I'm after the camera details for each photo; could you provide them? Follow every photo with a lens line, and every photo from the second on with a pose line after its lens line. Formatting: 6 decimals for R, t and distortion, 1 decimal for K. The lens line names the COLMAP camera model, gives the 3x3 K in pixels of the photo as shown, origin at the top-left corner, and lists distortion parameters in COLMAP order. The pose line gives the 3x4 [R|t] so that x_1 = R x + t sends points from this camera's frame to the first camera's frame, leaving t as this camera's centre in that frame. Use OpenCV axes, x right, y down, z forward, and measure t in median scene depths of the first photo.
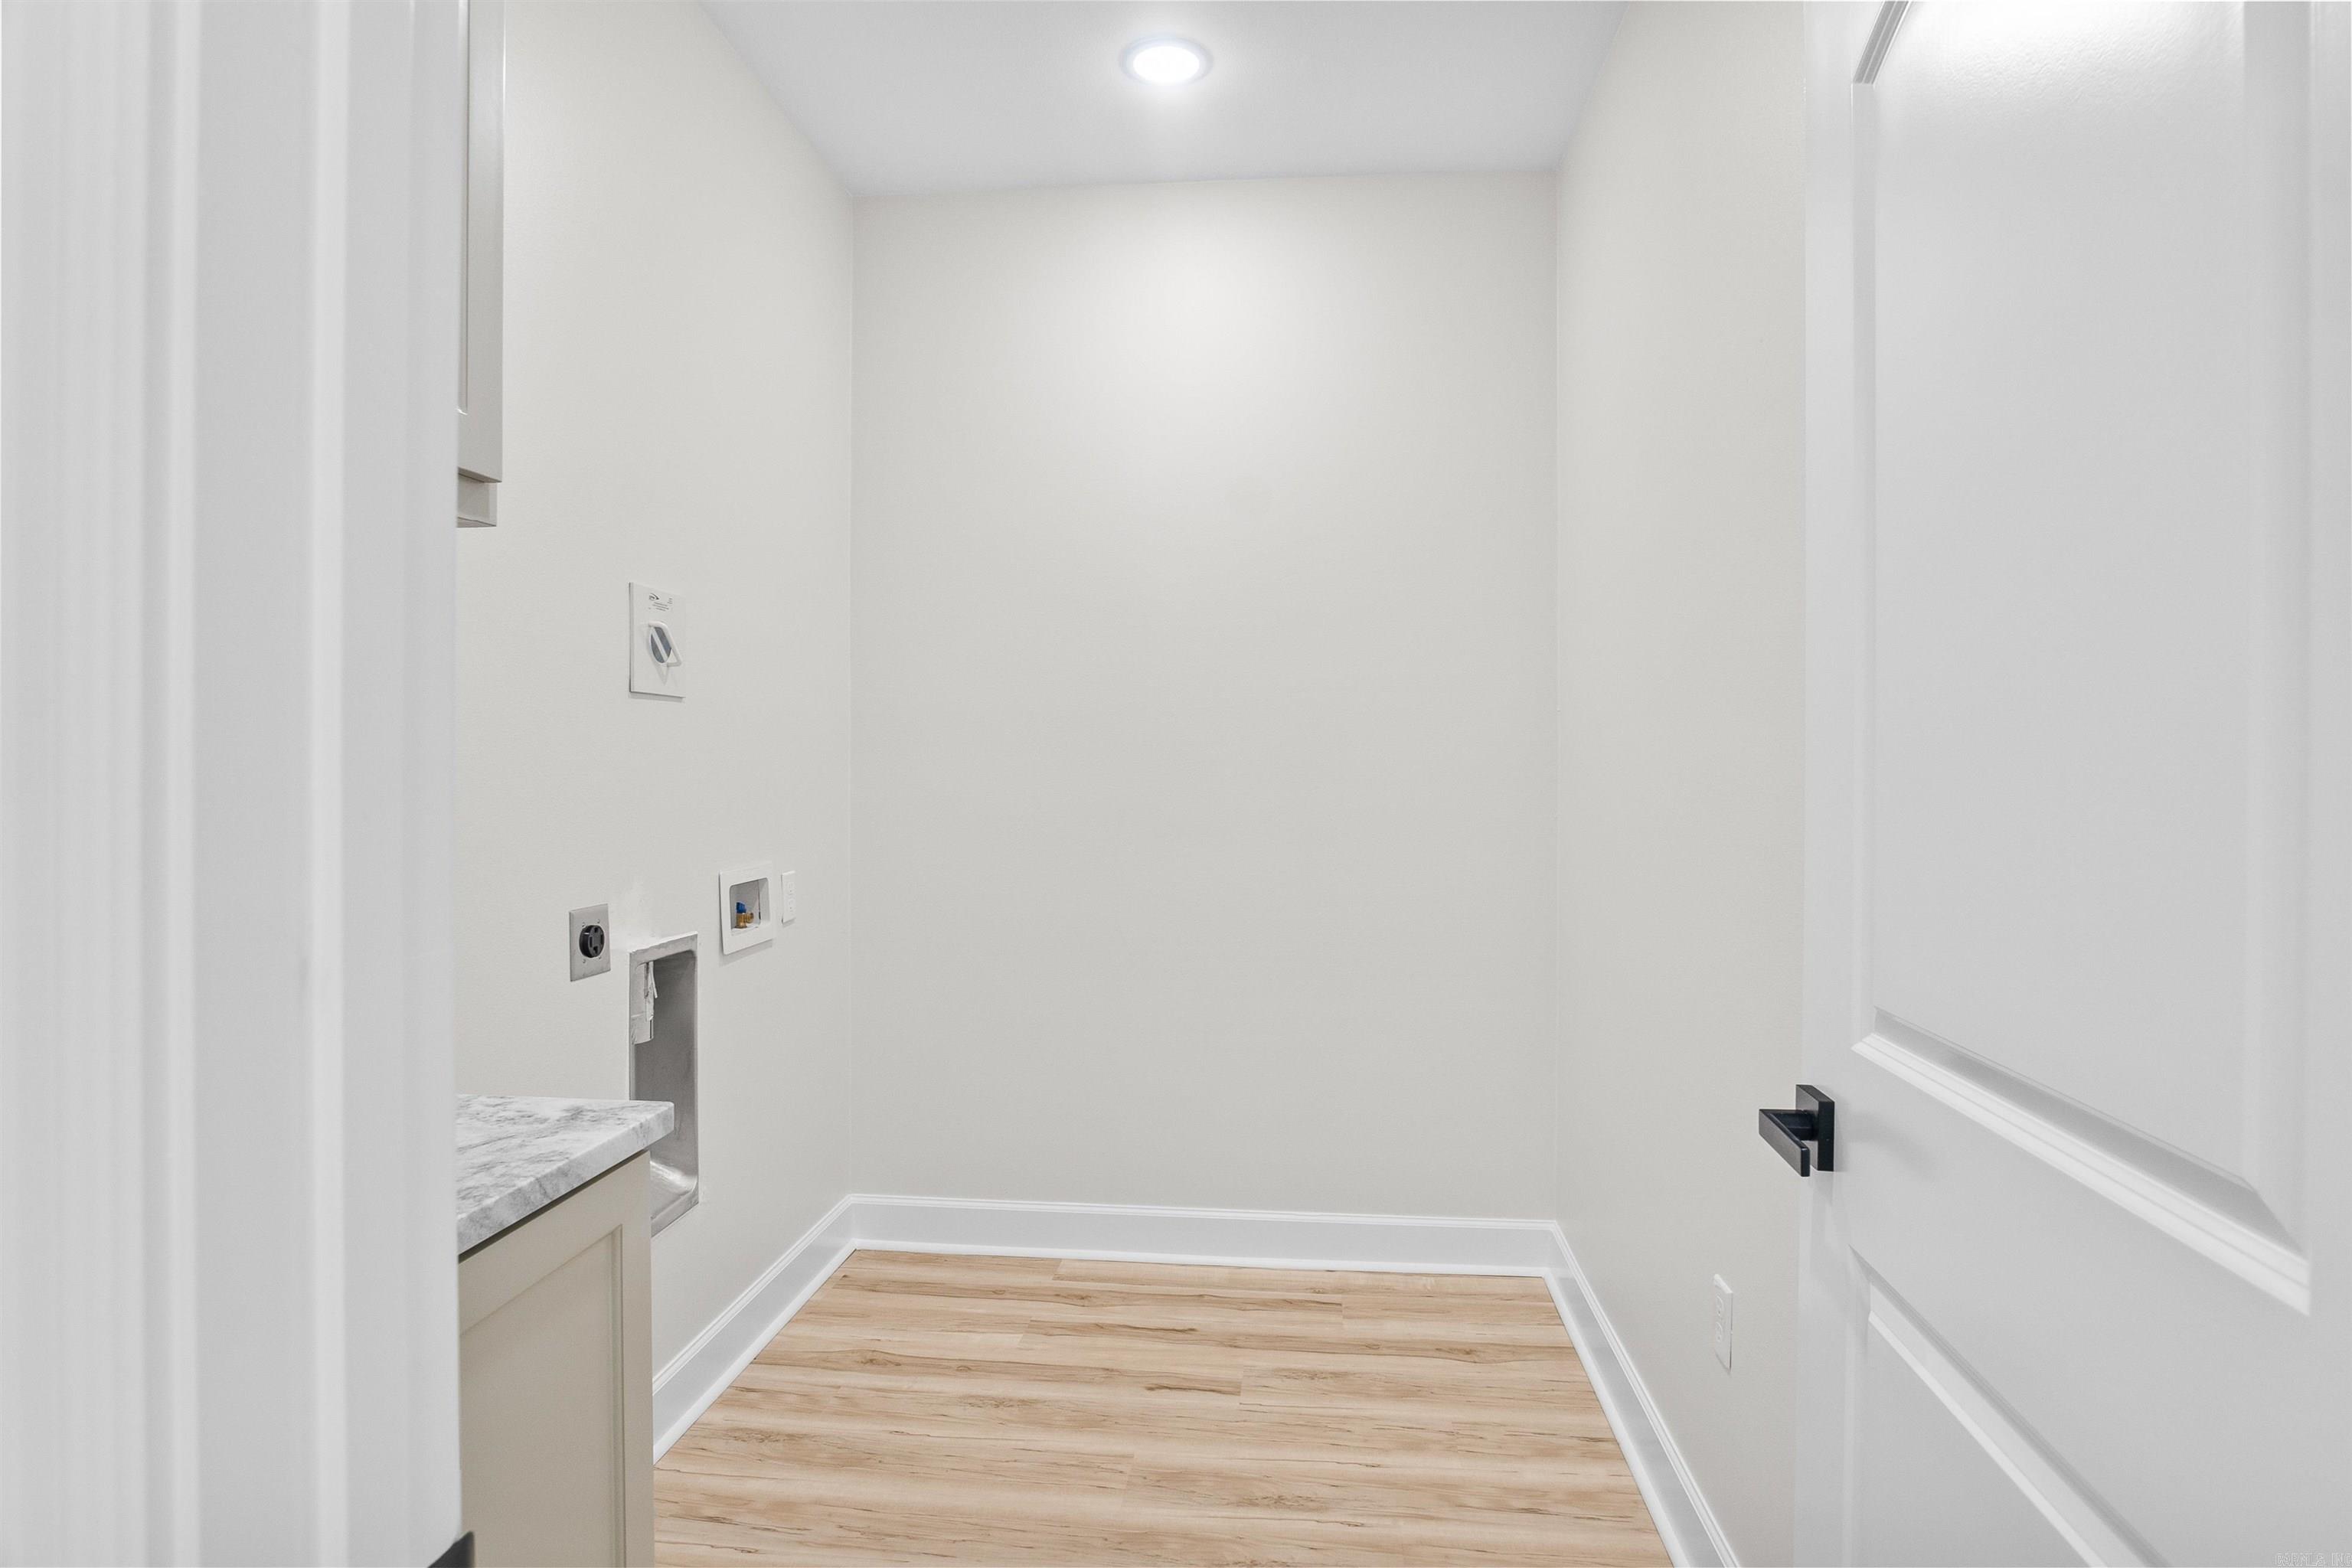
lens RADIAL K [[1259.9, 0, 1180.5], [0, 1259.9, 789.4], [0, 0, 1]] dist [-0.035945, 0.008231]
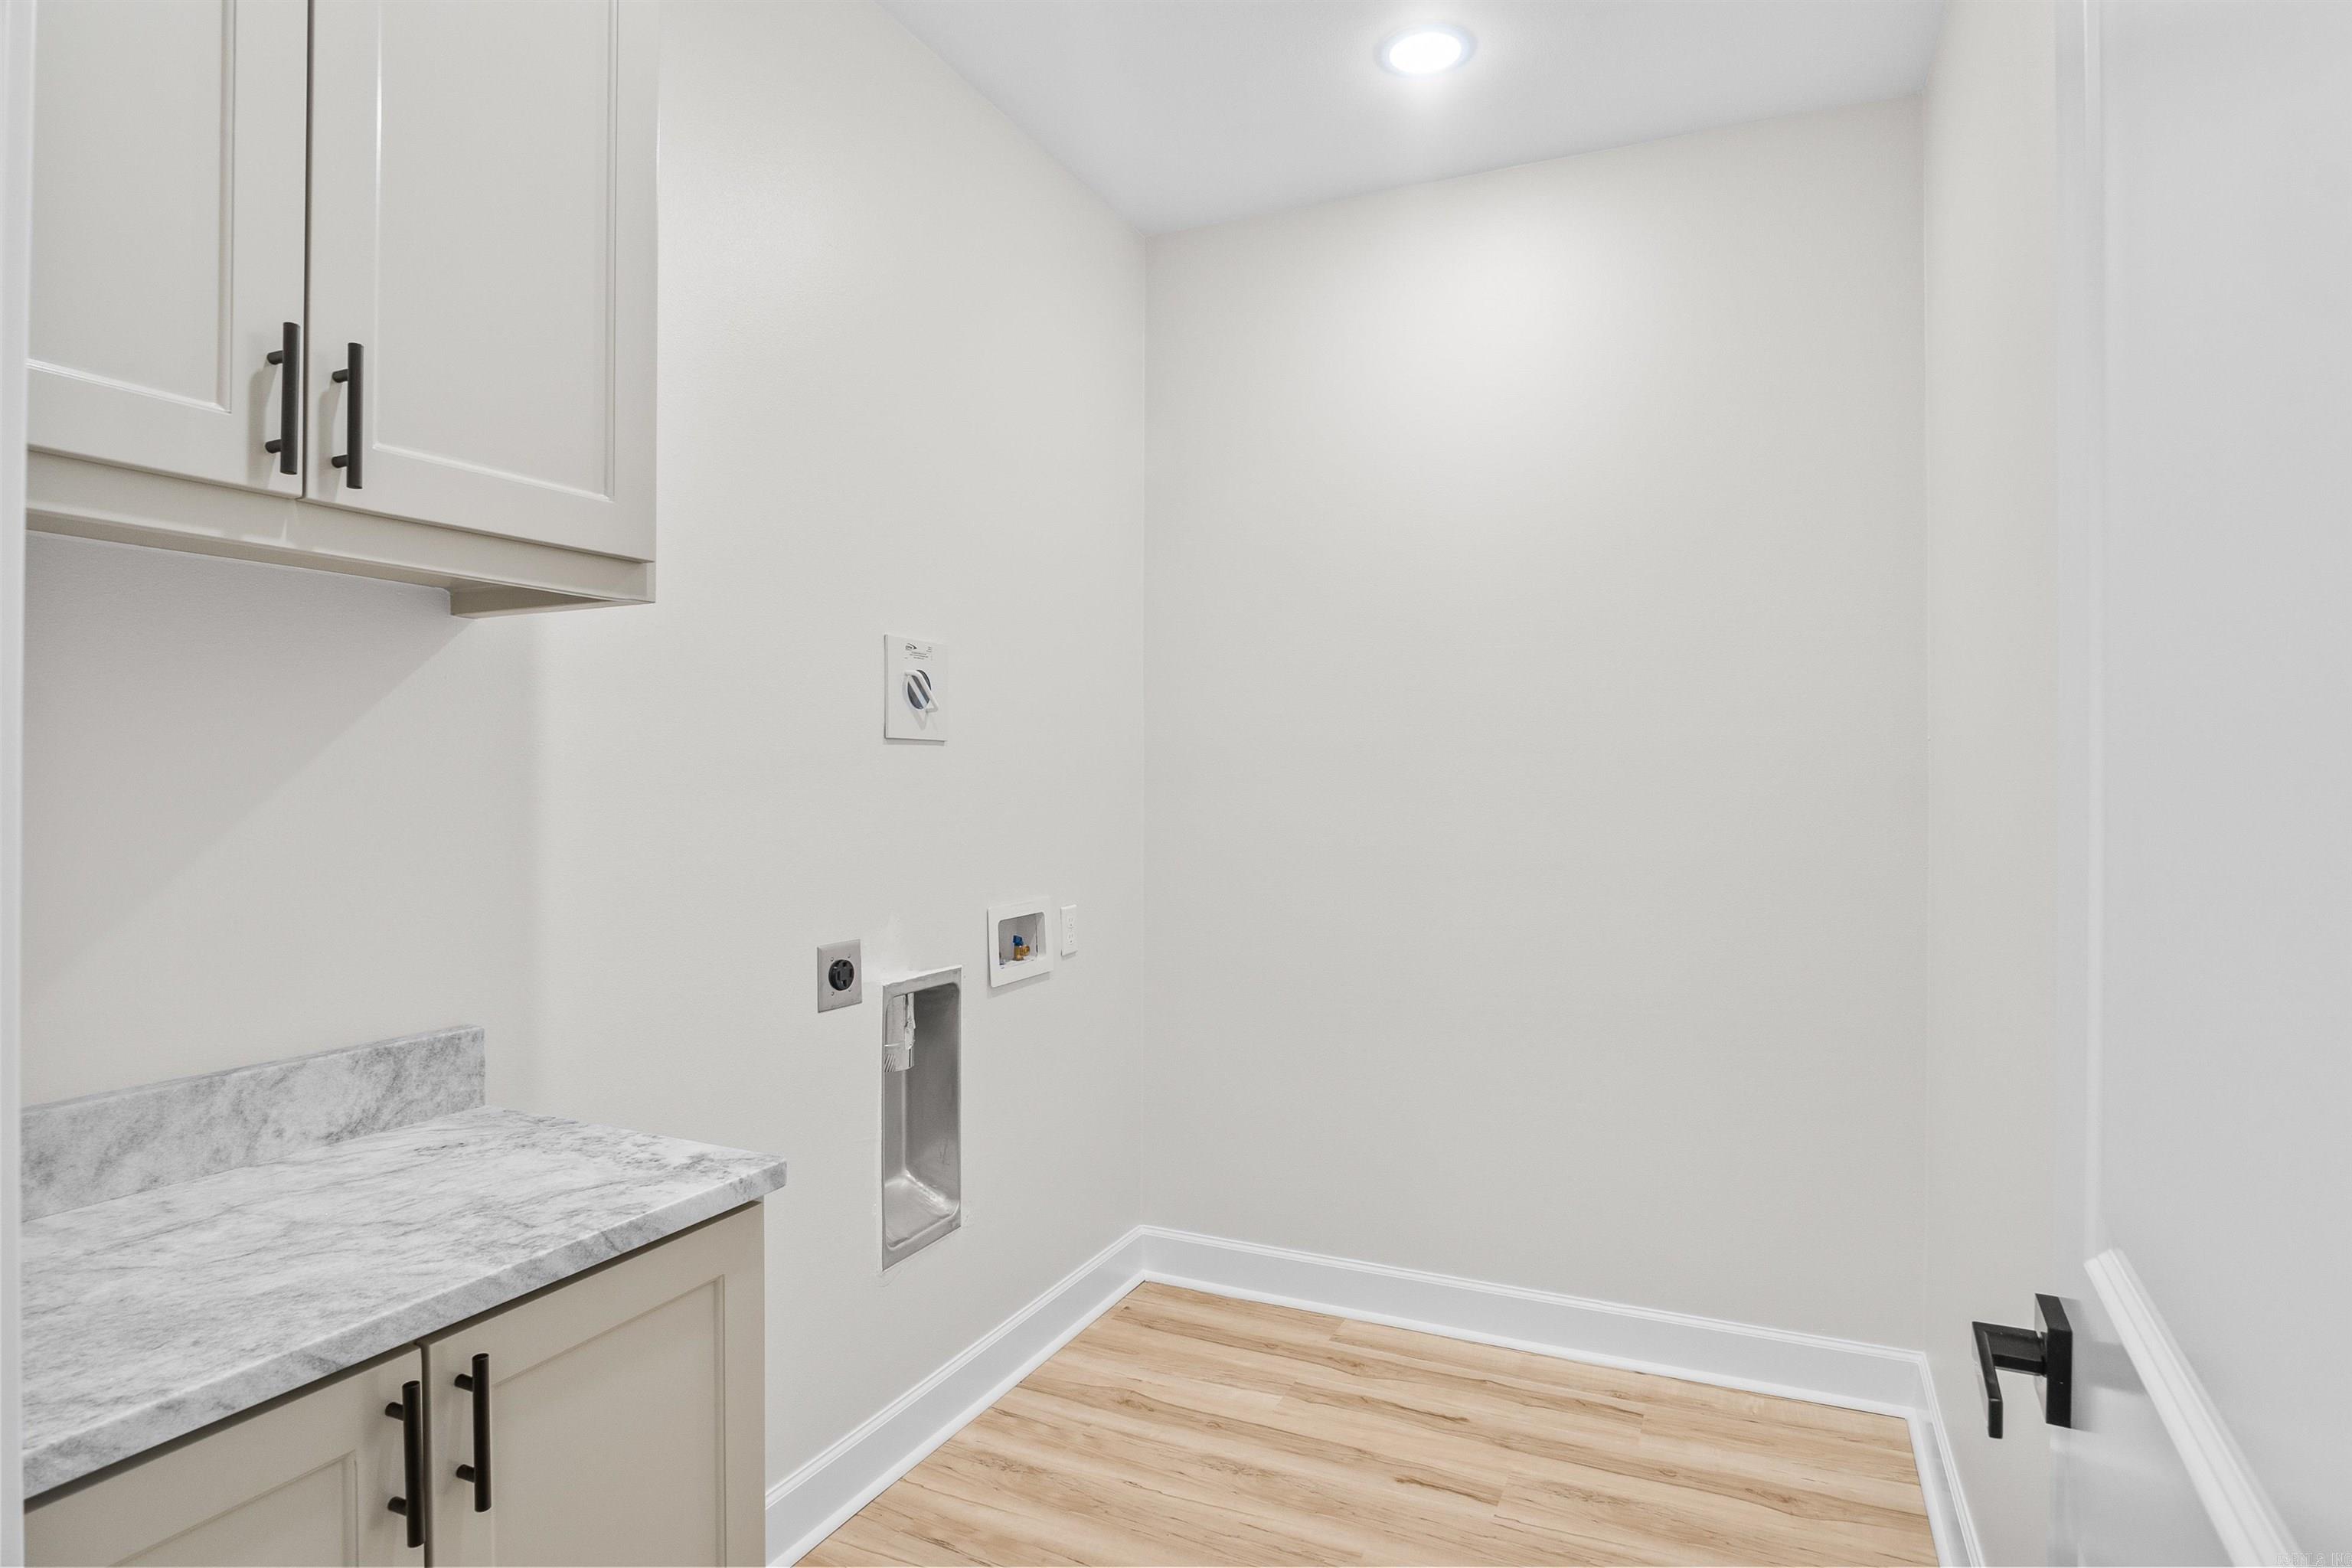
lens RADIAL K [[1259.9, 0, 1175.6], [0, 1259.9, 785.9], [0, 0, 1]] dist [-0.035945, 0.008231]
pose [[0.944093, 0.000674, -0.329679, 0.121566], [-0.004779, 0.999921, -0.011641, -0.023016], [0.329645, 0.012566, 0.944021, 0.068142]]
